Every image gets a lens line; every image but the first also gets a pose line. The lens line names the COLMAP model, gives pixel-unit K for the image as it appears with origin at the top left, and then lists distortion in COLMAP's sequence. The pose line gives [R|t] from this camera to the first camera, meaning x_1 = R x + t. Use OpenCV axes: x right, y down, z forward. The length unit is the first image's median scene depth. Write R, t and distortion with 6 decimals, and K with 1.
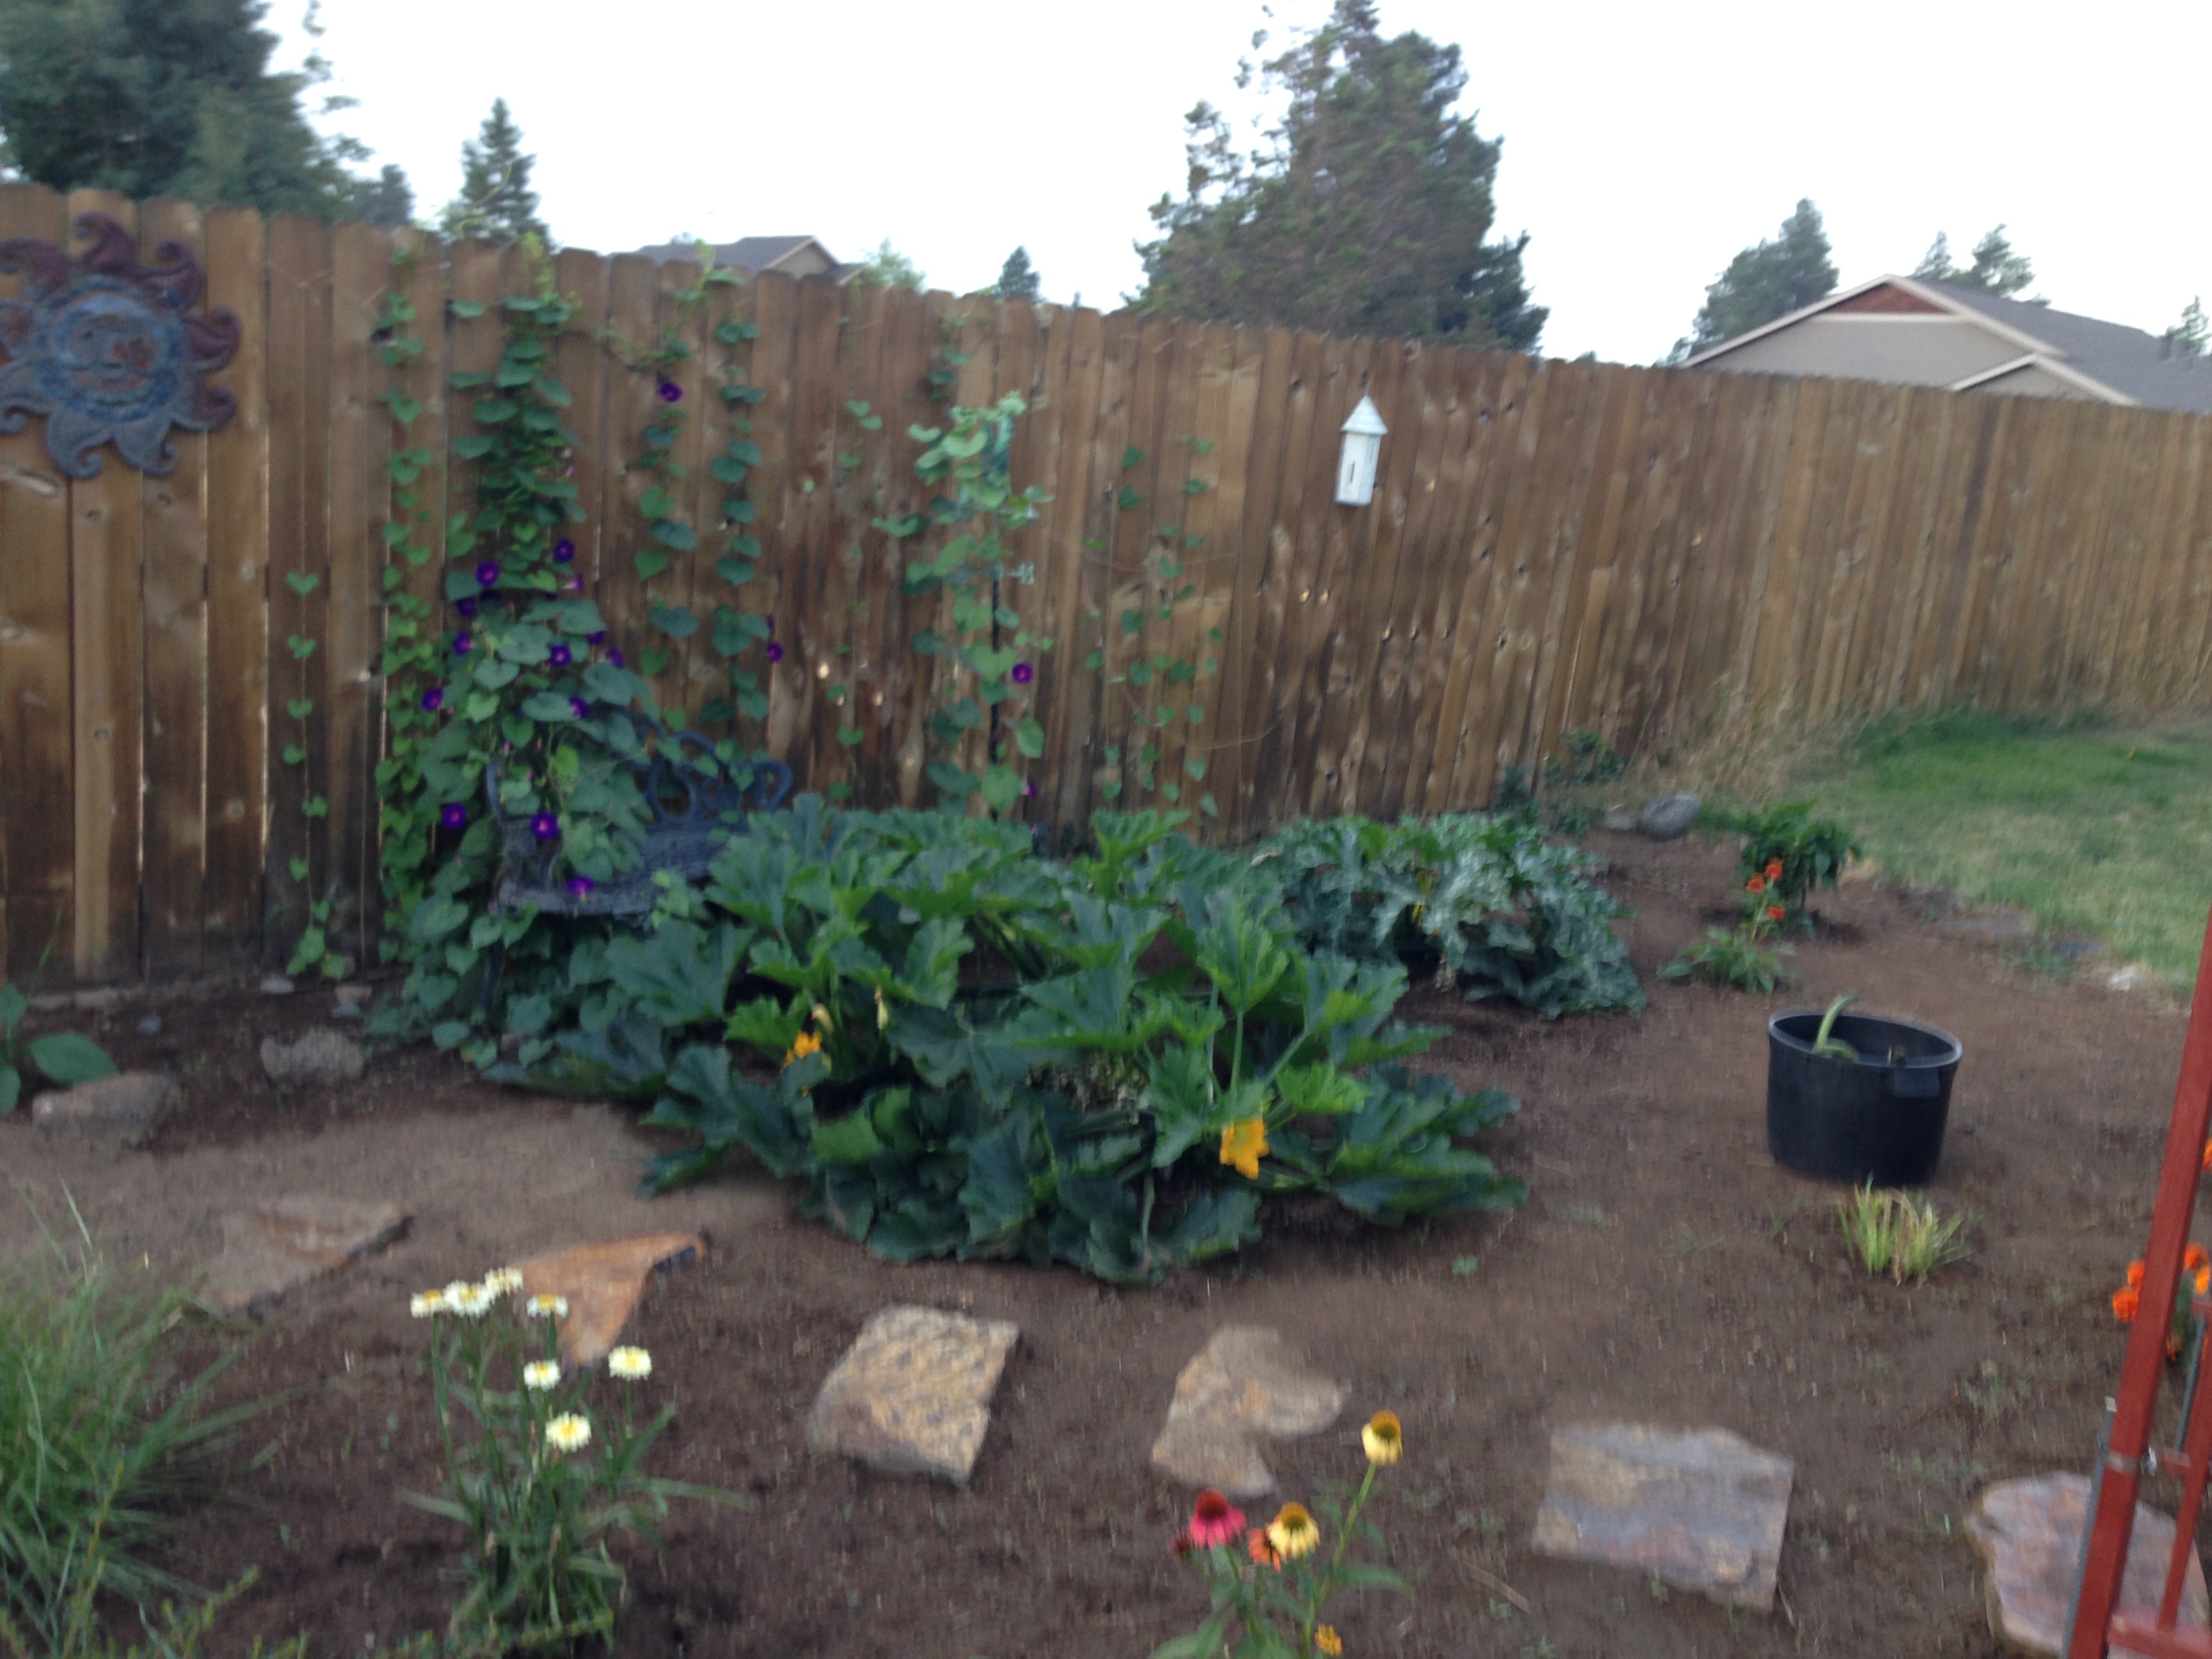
lens RADIAL K [[2162.6, 0, 1106.0], [0, 2162.6, 829.5], [0, 0, 1]] dist [0.096396, 0.008879]
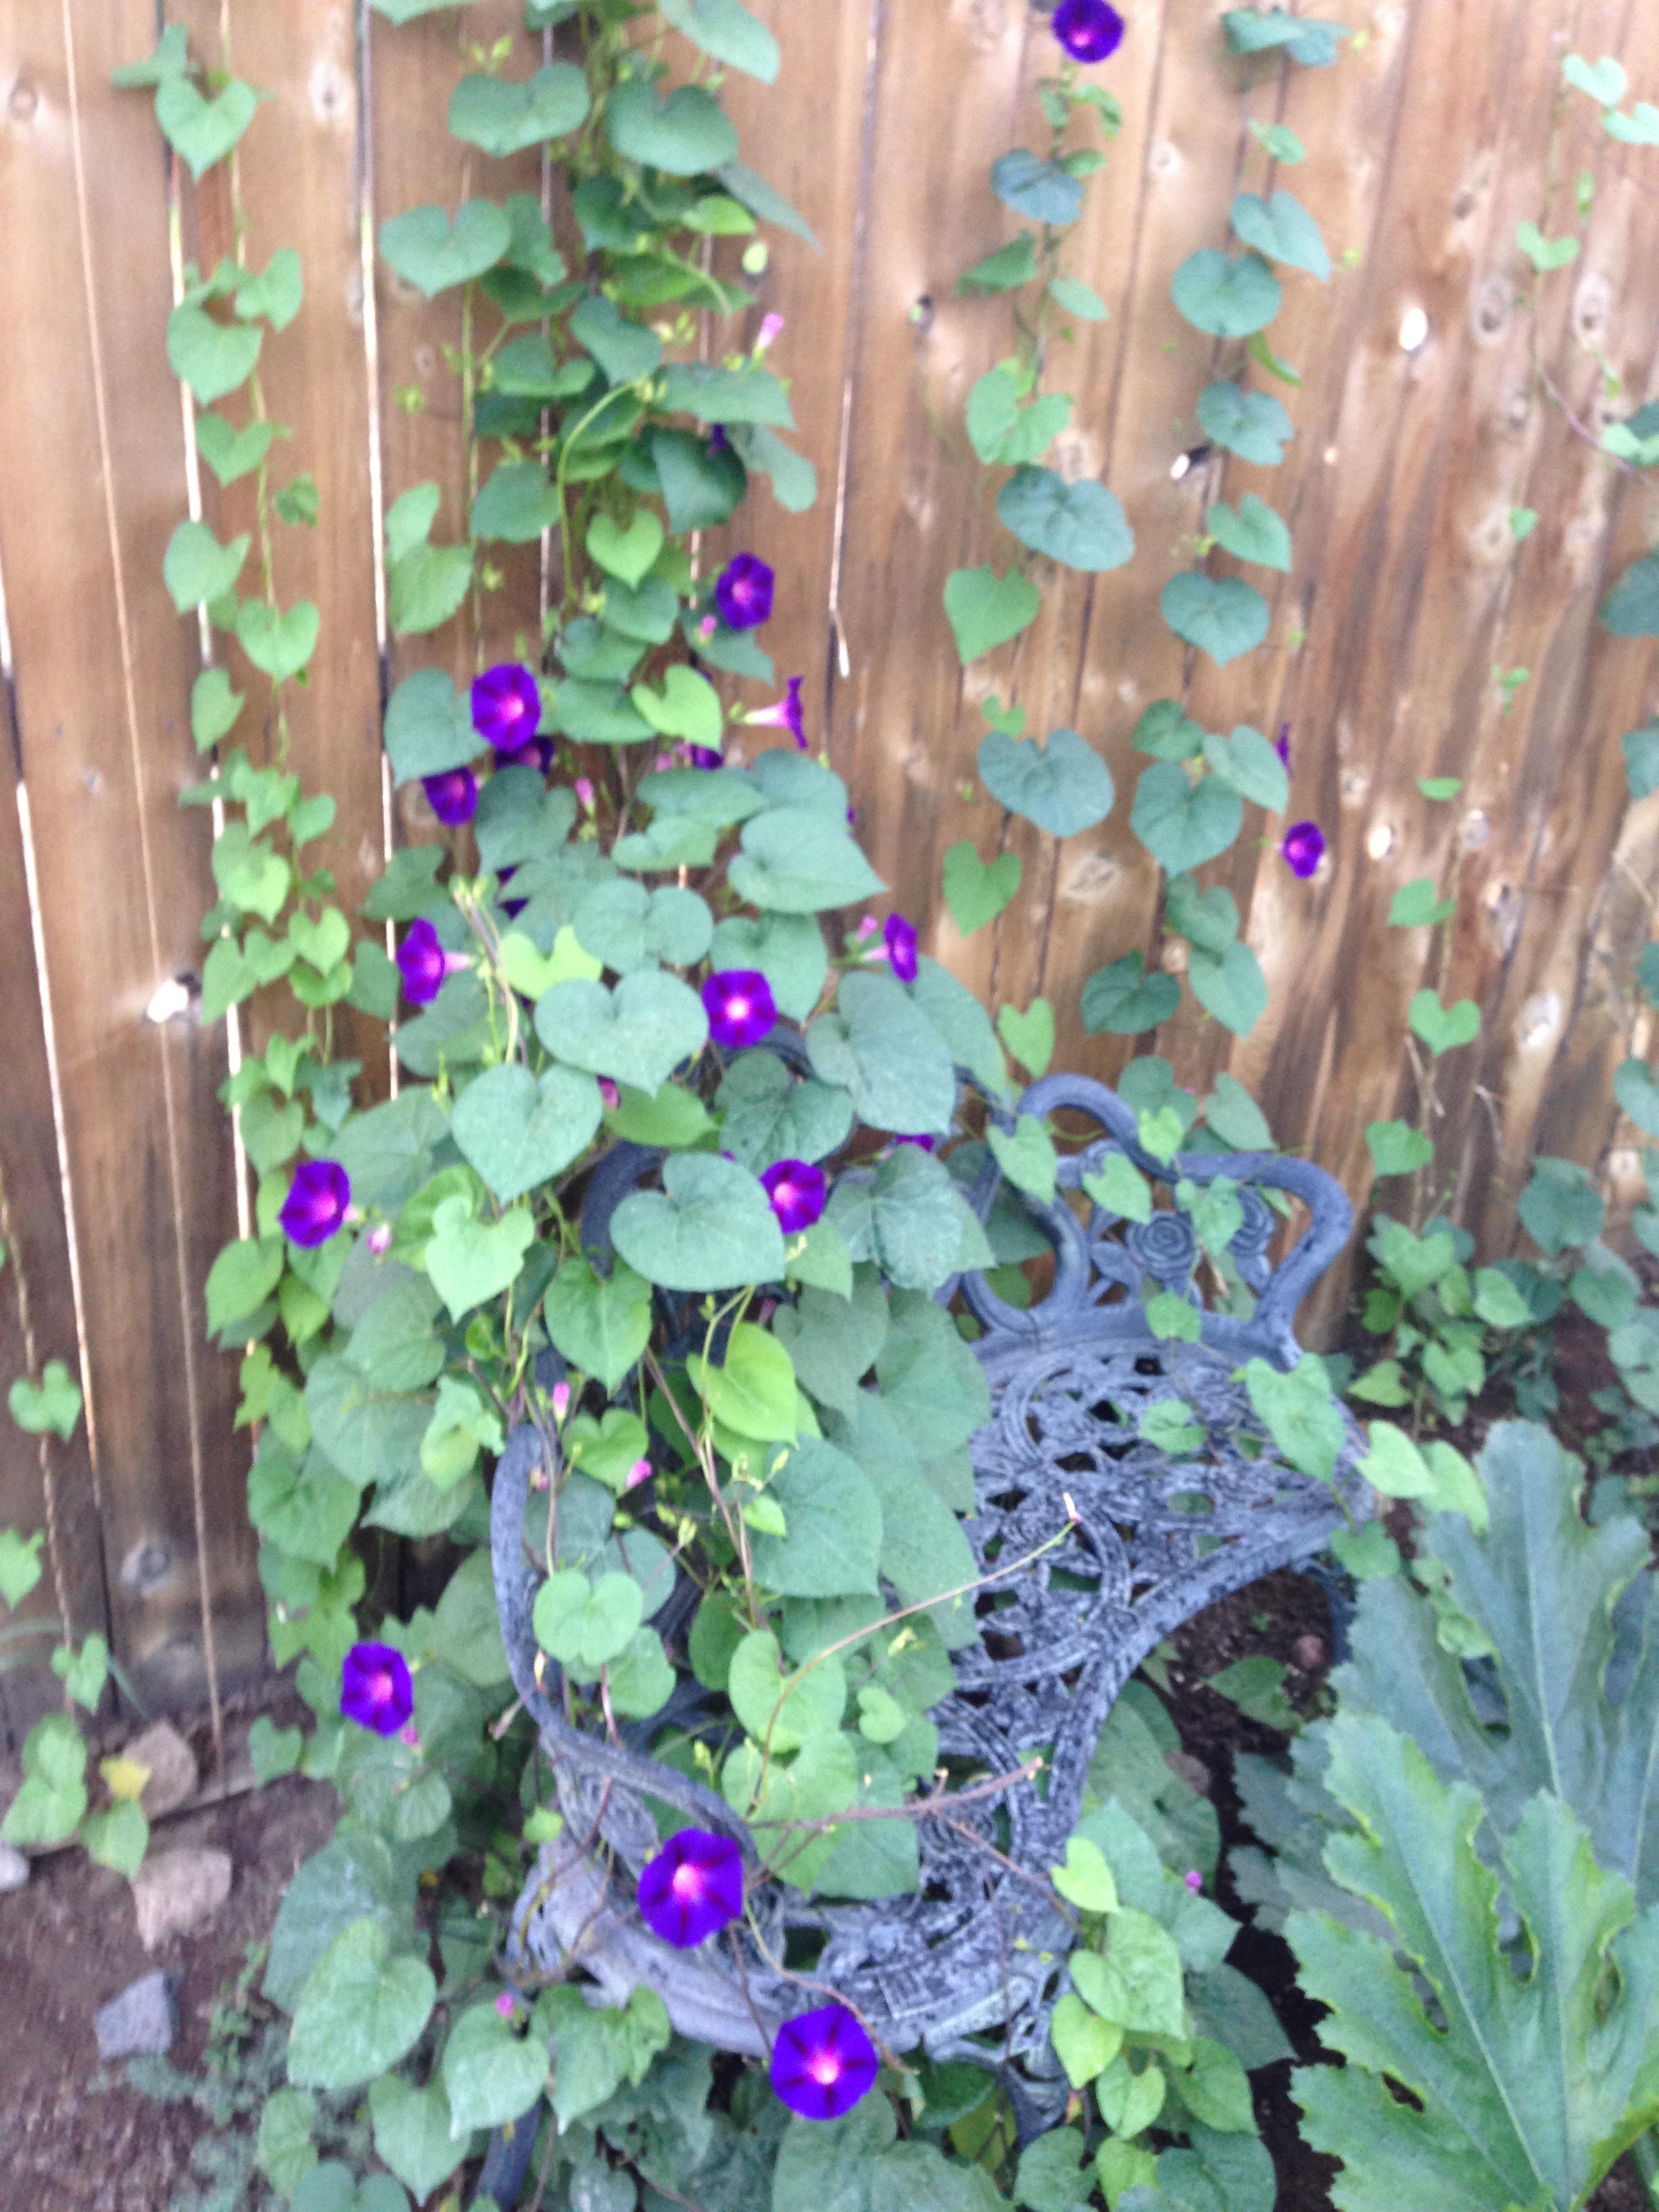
lens RADIAL K [[1965.6, 0, 829.5], [0, 1965.6, 1106.0], [0, 0, 1]] dist [0.058612, 0.008015]
pose [[0.984378, 0.061446, -0.164998, -0.186874], [-0.017099, 0.966060, 0.257751, -0.131733], [0.175236, -0.250903, 0.952019, 0.718251]]
